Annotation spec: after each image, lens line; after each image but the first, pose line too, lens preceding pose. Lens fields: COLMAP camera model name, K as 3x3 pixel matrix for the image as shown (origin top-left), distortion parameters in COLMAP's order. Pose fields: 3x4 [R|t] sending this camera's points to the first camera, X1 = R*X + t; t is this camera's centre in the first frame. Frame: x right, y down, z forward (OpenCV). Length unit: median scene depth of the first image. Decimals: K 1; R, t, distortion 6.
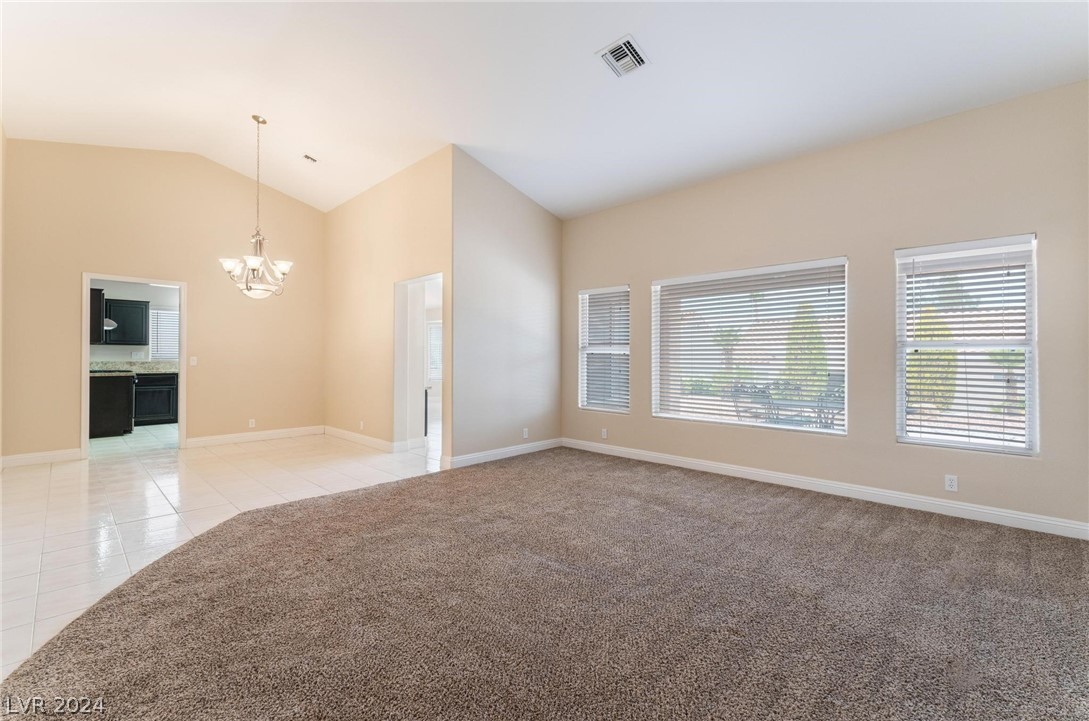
lens RADIAL K [[450.5, 0, 542.4], [0, 450.5, 358.6], [0, 0, 1]] dist [0.000624, 0.000196]
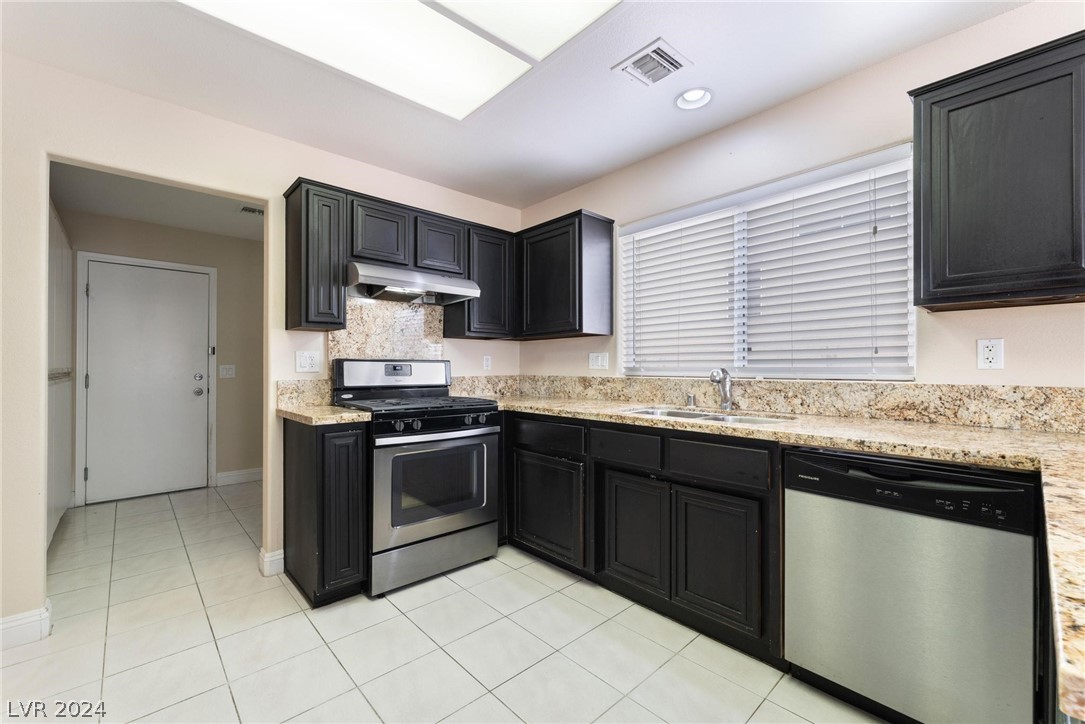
lens RADIAL K [[446.1, 0, 541.5], [0, 446.1, 368.4], [0, 0, 1]] dist [0.001124, -0.000040]
pose [[-0.062650, -0.009717, -0.997988, -0.599775], [-0.000791, 0.999953, -0.009686, 0.002977], [0.998035, 0.000183, -0.062655, 1.139698]]
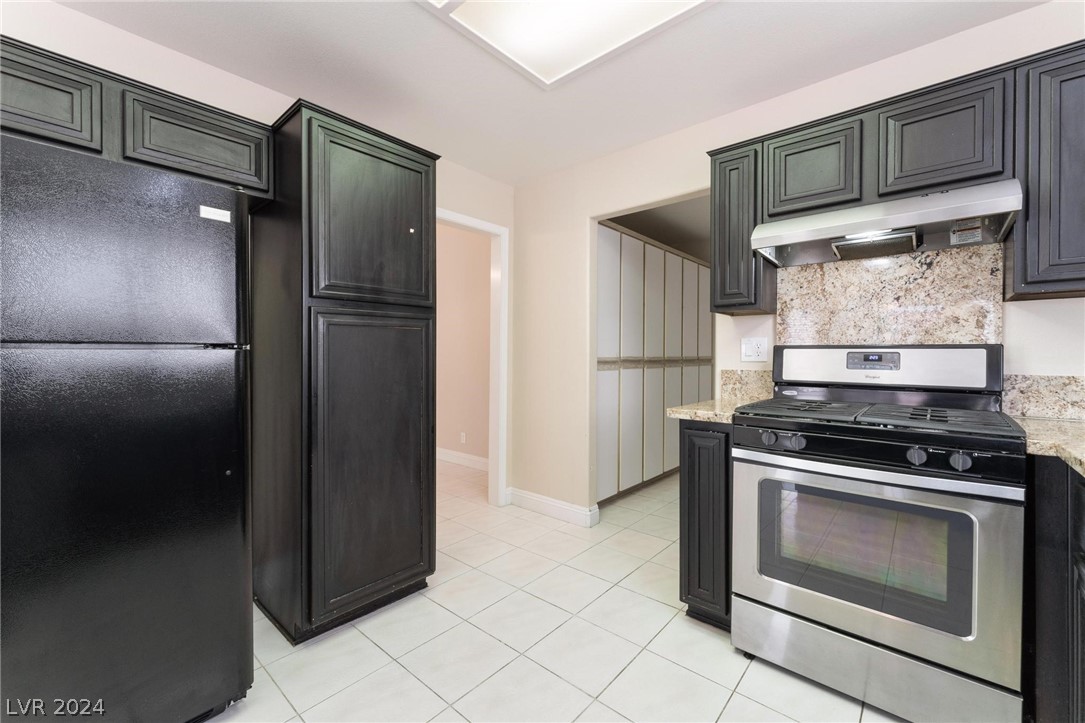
lens RADIAL K [[446.1, 0, 536.1], [0, 446.1, 359.5], [0, 0, 1]] dist [0.001124, -0.000040]
pose [[-0.998900, -0.013212, -0.044981, -0.610492], [-0.013743, 0.999839, 0.011519, 0.002776], [0.044822, 0.012124, -0.998921, 1.145693]]
